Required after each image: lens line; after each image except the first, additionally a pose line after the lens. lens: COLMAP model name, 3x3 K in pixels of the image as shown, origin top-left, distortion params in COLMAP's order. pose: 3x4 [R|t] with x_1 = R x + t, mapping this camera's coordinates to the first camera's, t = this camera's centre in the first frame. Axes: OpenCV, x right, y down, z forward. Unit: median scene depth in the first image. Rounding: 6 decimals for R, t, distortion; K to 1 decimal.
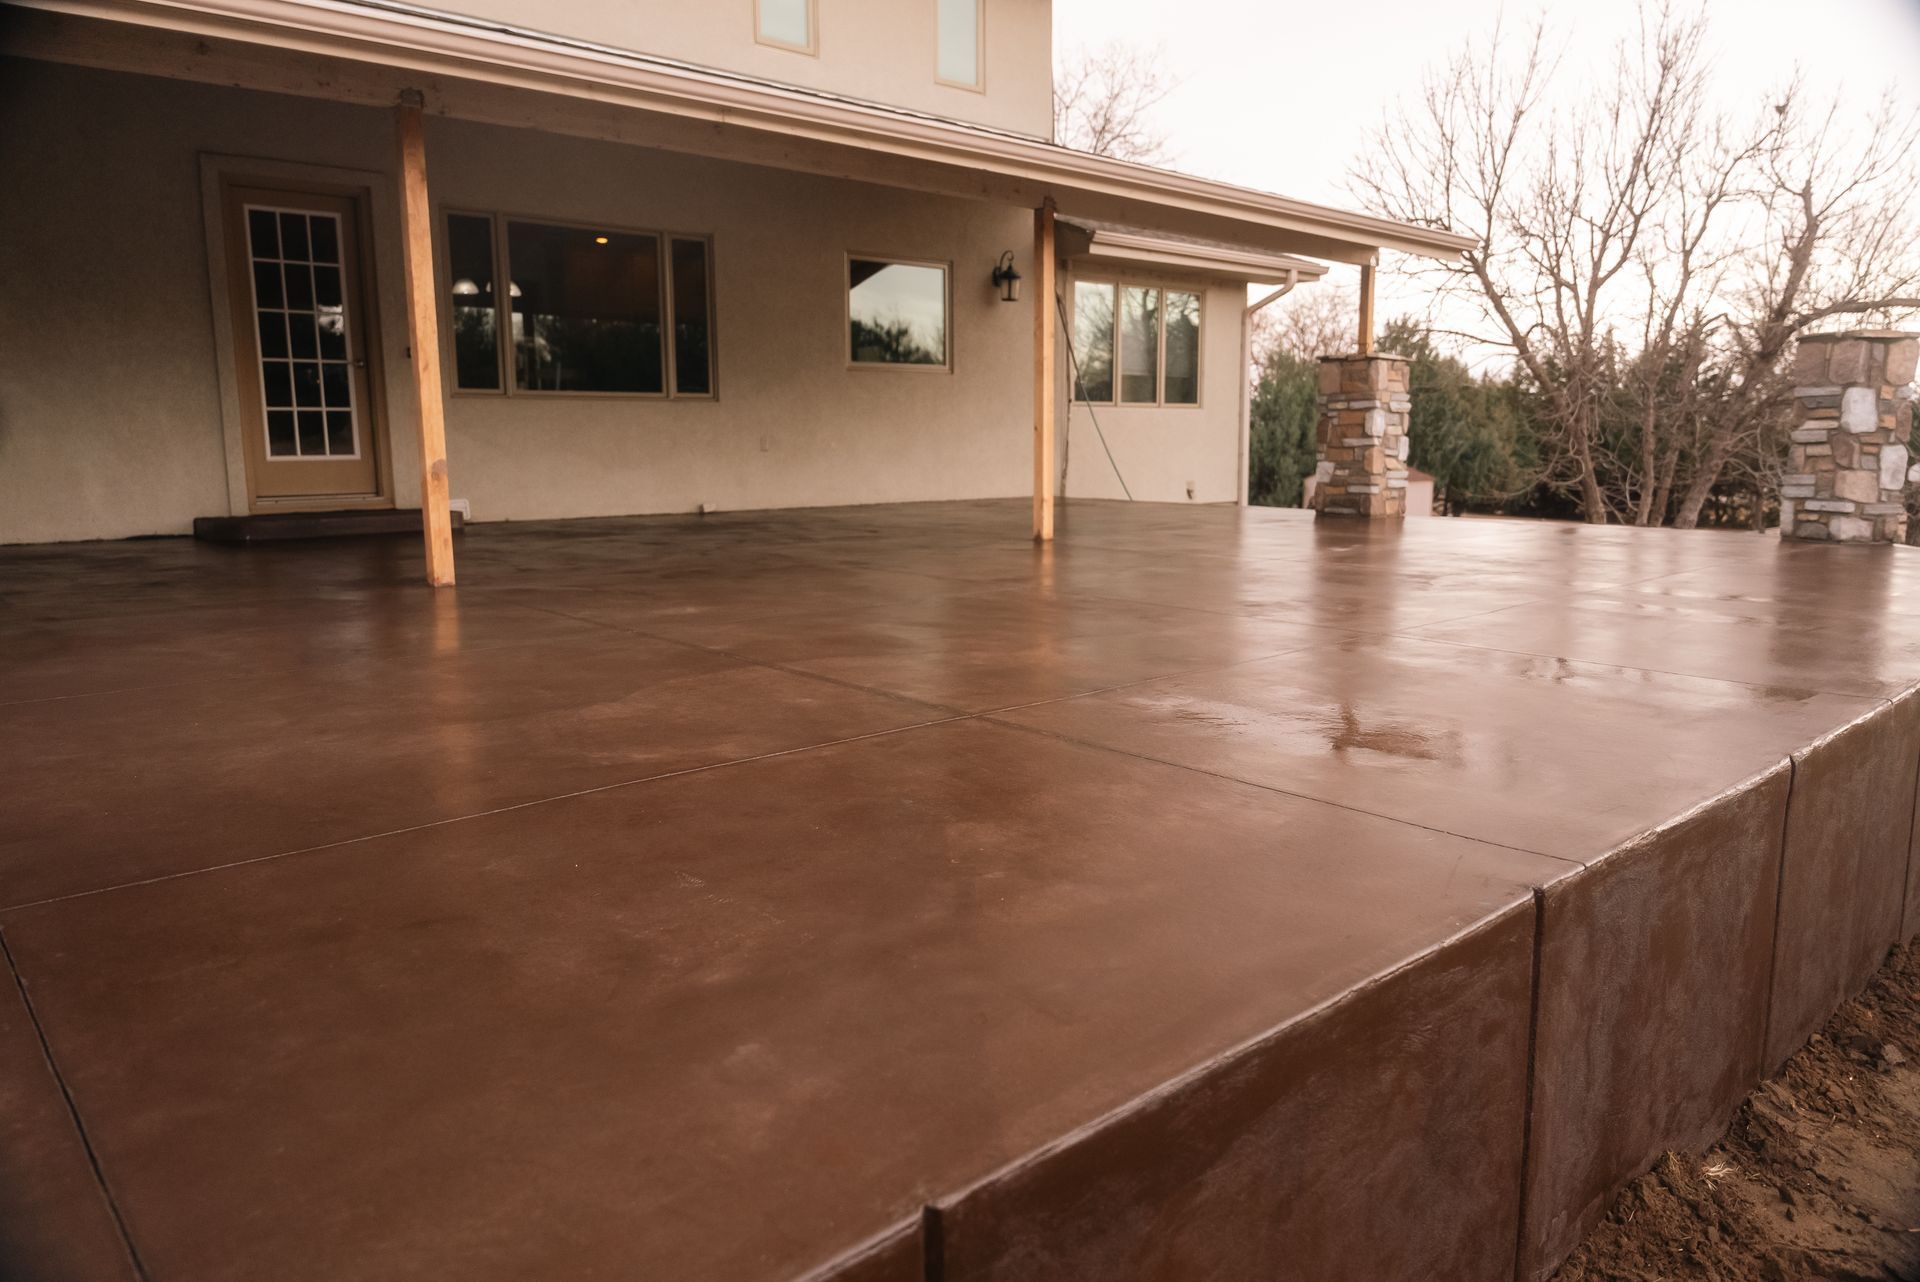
lens RADIAL K [[1289.7, 0, 960.6], [0, 1289.7, 639.0], [0, 0, 1]] dist [0.005066, -0.006652]
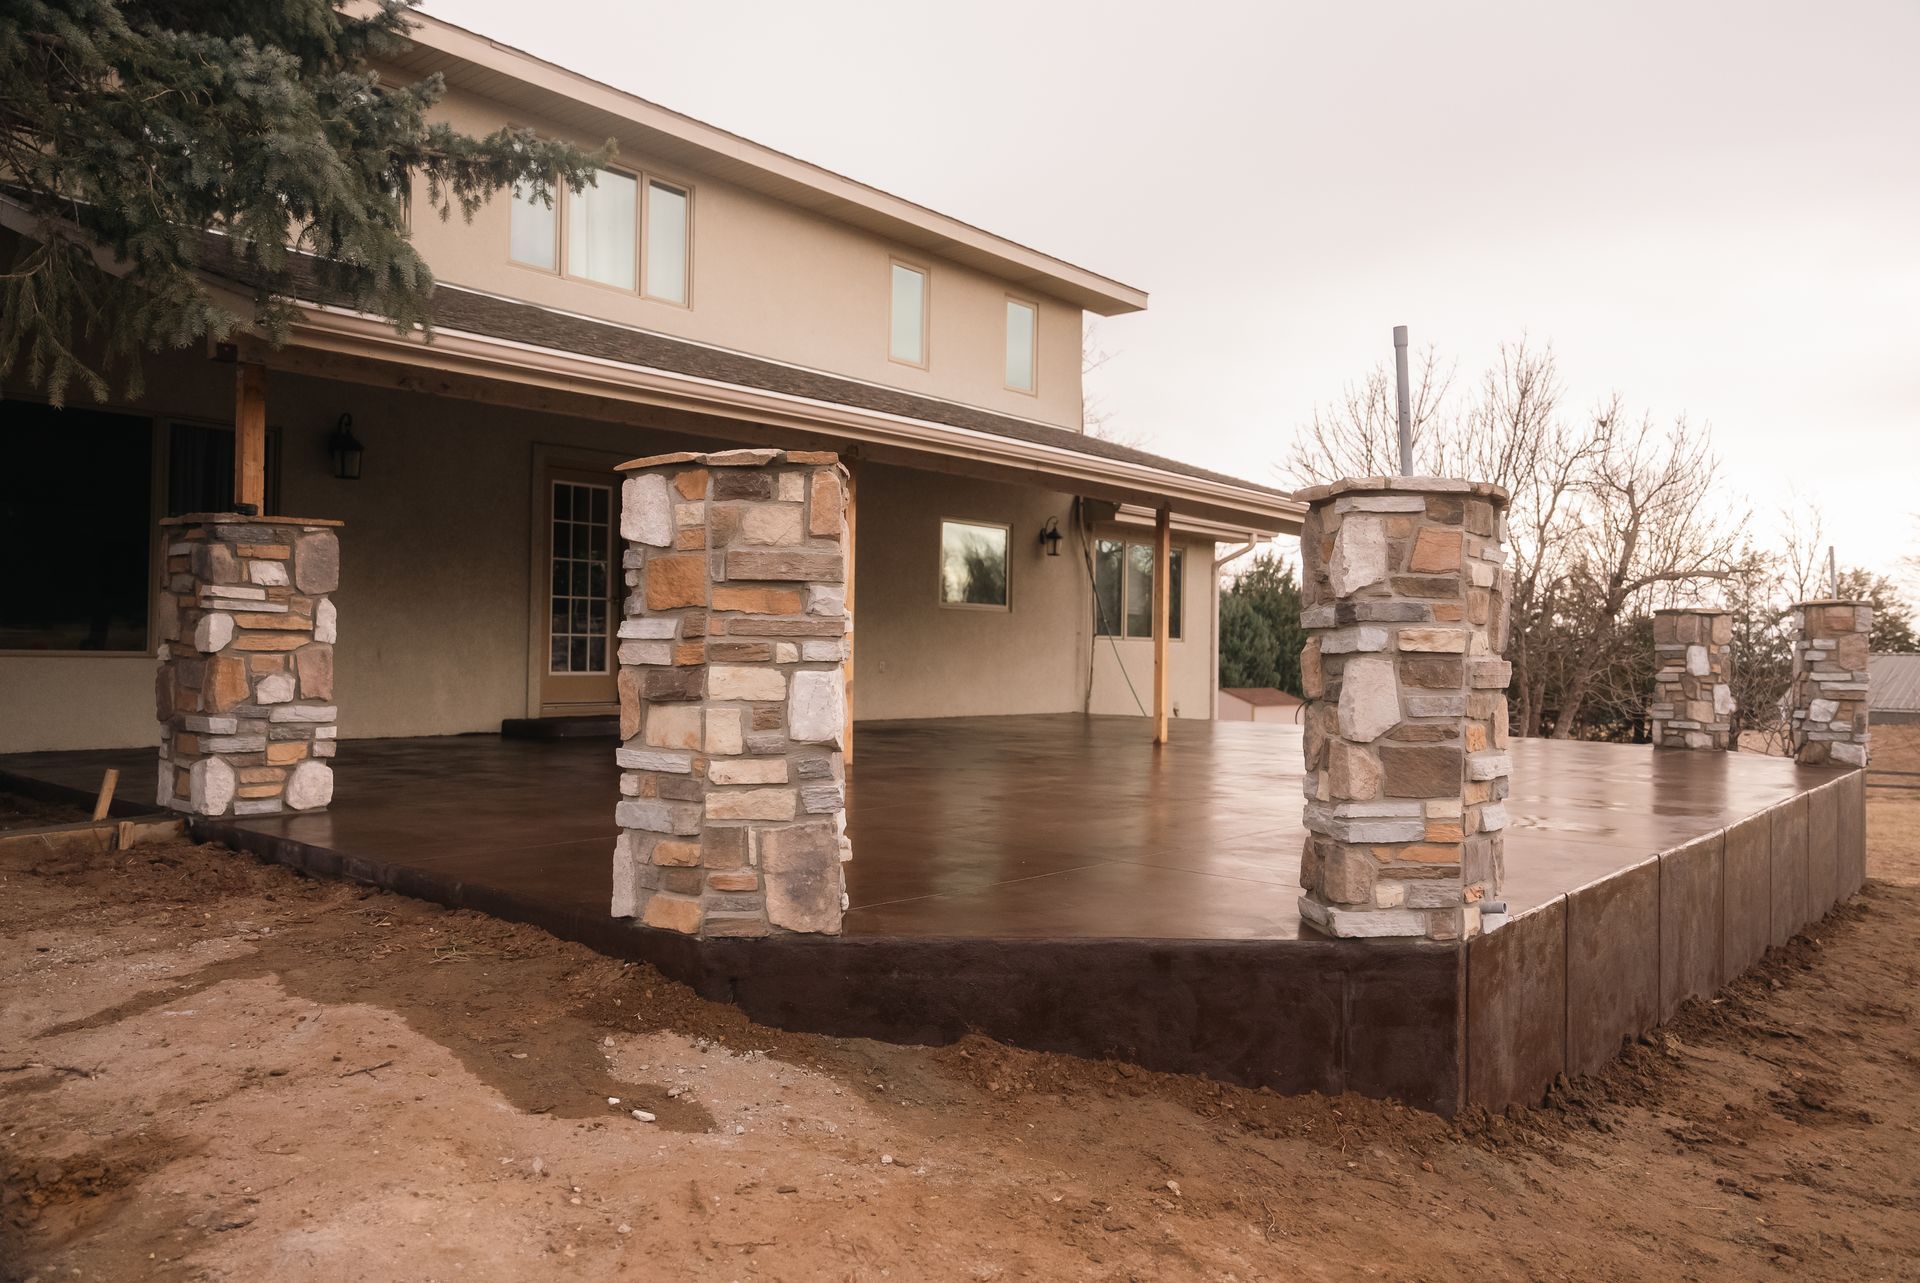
lens RADIAL K [[1431.4, 0, 960.3], [0, 1431.4, 642.8], [0, 0, 1]] dist [0.010320, 0.007086]
pose [[0.987458, 0.020671, 0.156522, -0.266096], [0.004832, 0.986971, -0.160825, 0.042574], [-0.157807, 0.159564, 0.974493, -0.318500]]
